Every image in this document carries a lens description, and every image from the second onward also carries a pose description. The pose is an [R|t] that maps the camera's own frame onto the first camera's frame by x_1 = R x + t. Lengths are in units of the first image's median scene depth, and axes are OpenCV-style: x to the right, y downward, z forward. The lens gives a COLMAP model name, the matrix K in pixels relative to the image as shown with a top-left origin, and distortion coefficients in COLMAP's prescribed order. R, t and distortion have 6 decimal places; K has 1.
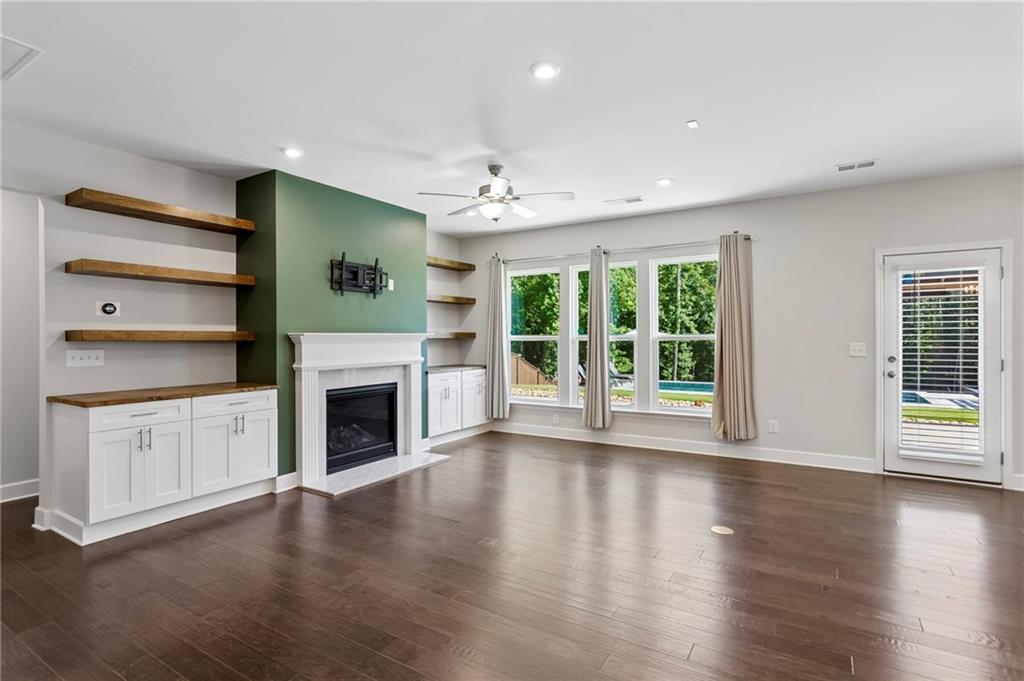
lens RADIAL K [[505.0, 0, 512.0], [0, 505.0, 340.5], [0, 0, 1]] dist [0.000253, -0.000012]
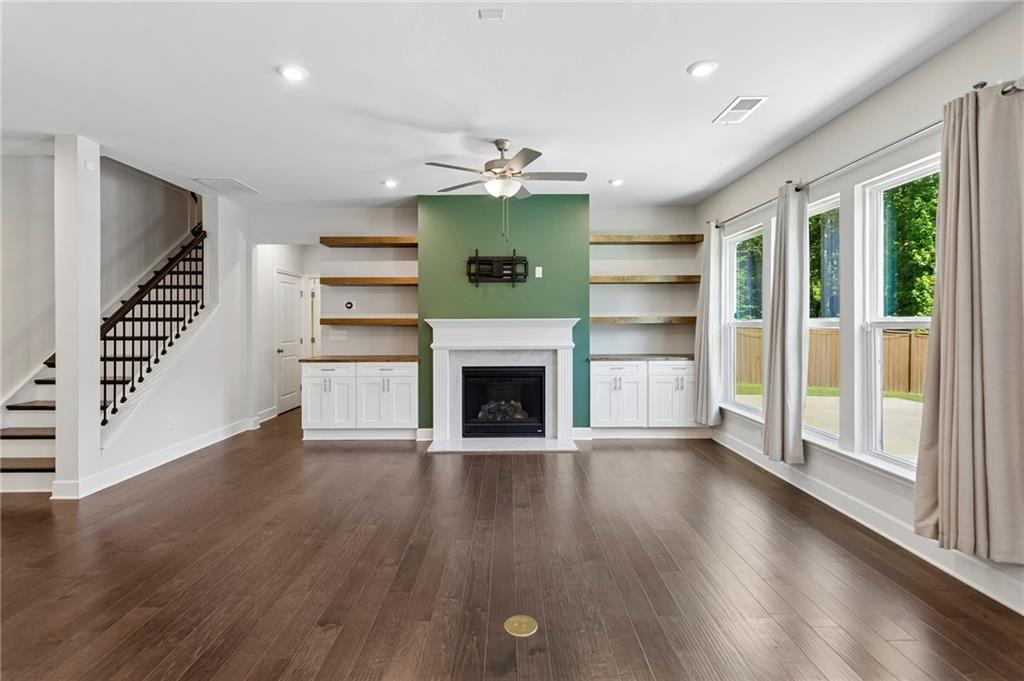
lens RADIAL K [[494.2, 0, 512.0], [0, 494.2, 327.6], [0, 0, 1]] dist [-0.000578, -0.000564]
pose [[0.530583, 0.008818, -0.847587, 0.650405], [-0.003538, 0.999960, 0.008188, -0.004182], [0.847626, -0.001346, 0.530593, 0.453470]]
